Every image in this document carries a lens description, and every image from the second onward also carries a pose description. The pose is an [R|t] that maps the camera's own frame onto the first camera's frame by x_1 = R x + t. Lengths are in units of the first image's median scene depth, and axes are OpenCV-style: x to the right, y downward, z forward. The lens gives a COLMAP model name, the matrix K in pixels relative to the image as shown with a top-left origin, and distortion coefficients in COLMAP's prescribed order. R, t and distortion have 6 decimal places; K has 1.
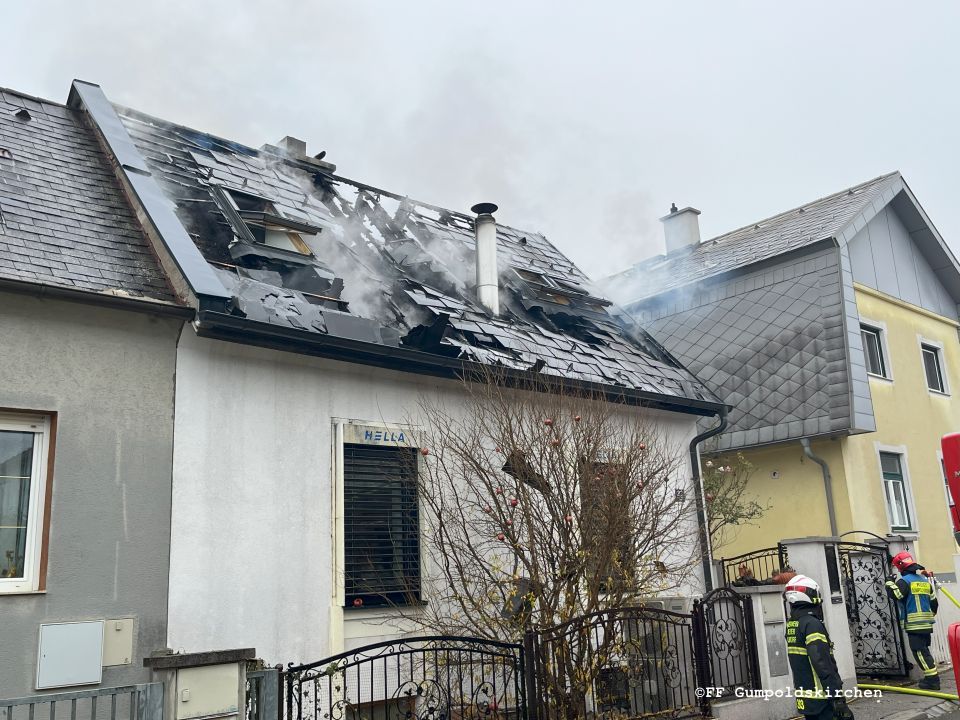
lens RADIAL K [[935.8, 0, 516.3], [0, 935.8, 341.5], [0, 0, 1]] dist [0.026531, 0.000000]
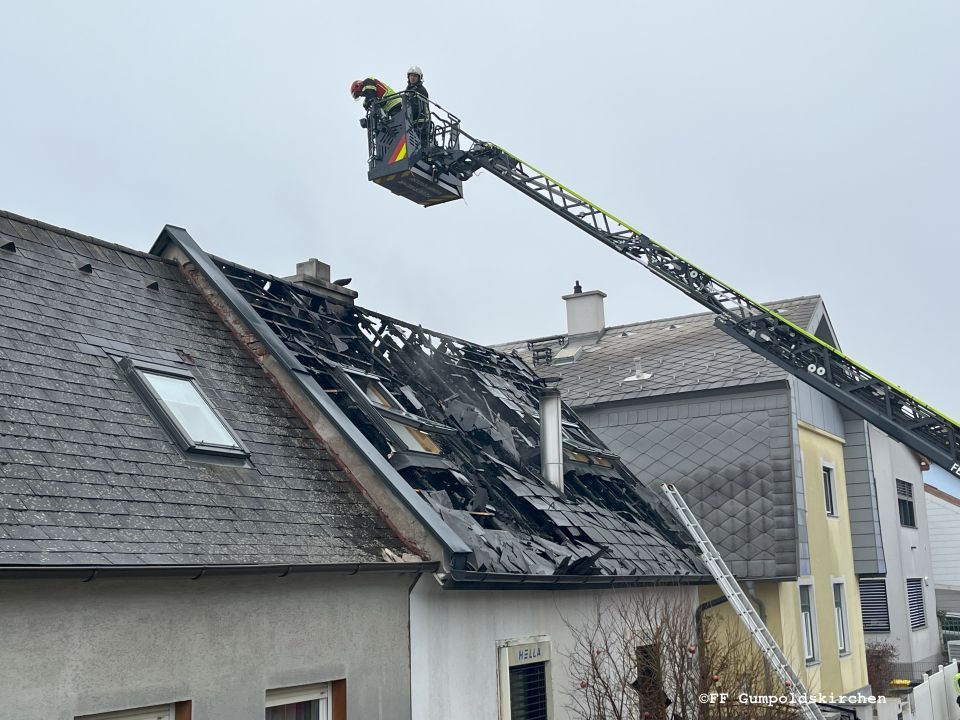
lens RADIAL K [[1188.4, 0, 538.6], [0, 1188.4, 326.5], [0, 0, 1]] dist [-0.001438, 0.000000]
pose [[0.942802, 0.089419, 0.321137, -0.585986], [-0.097735, 0.995164, 0.009833, -0.271672], [-0.318705, -0.040657, 0.946982, -0.227670]]
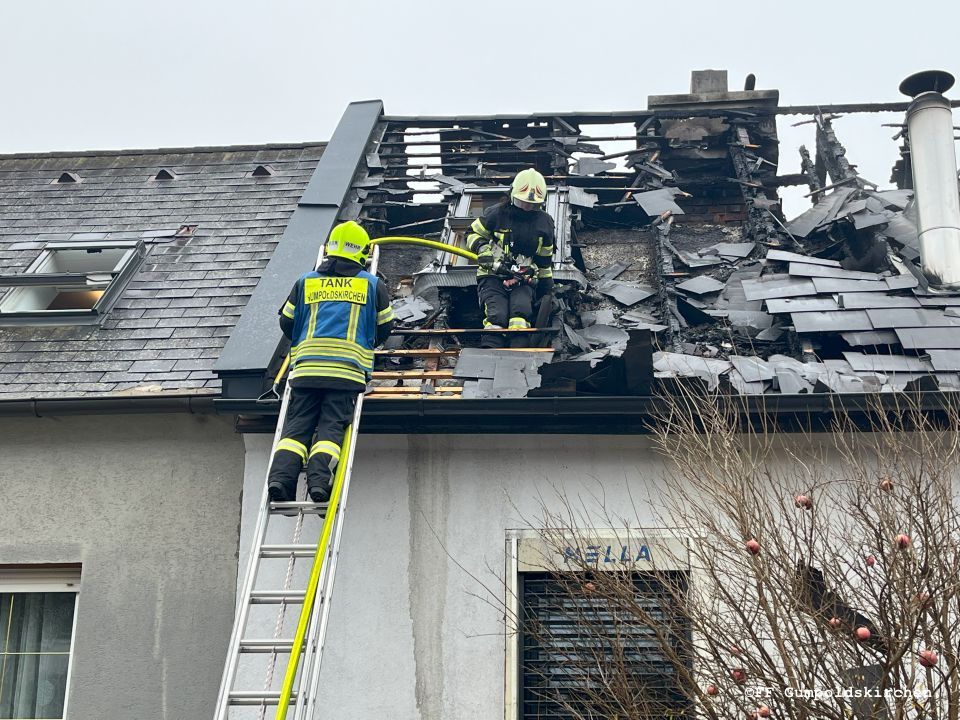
lens RADIAL K [[1339.6, 0, 484.7], [0, 1339.6, 359.8], [0, 0, 1]] dist [0.073186, 0.000000]
pose [[0.649035, -0.176883, -0.739910, 0.427658], [0.152061, 0.983131, -0.101642, 0.058021], [0.745407, -0.046542, 0.664983, 0.420765]]
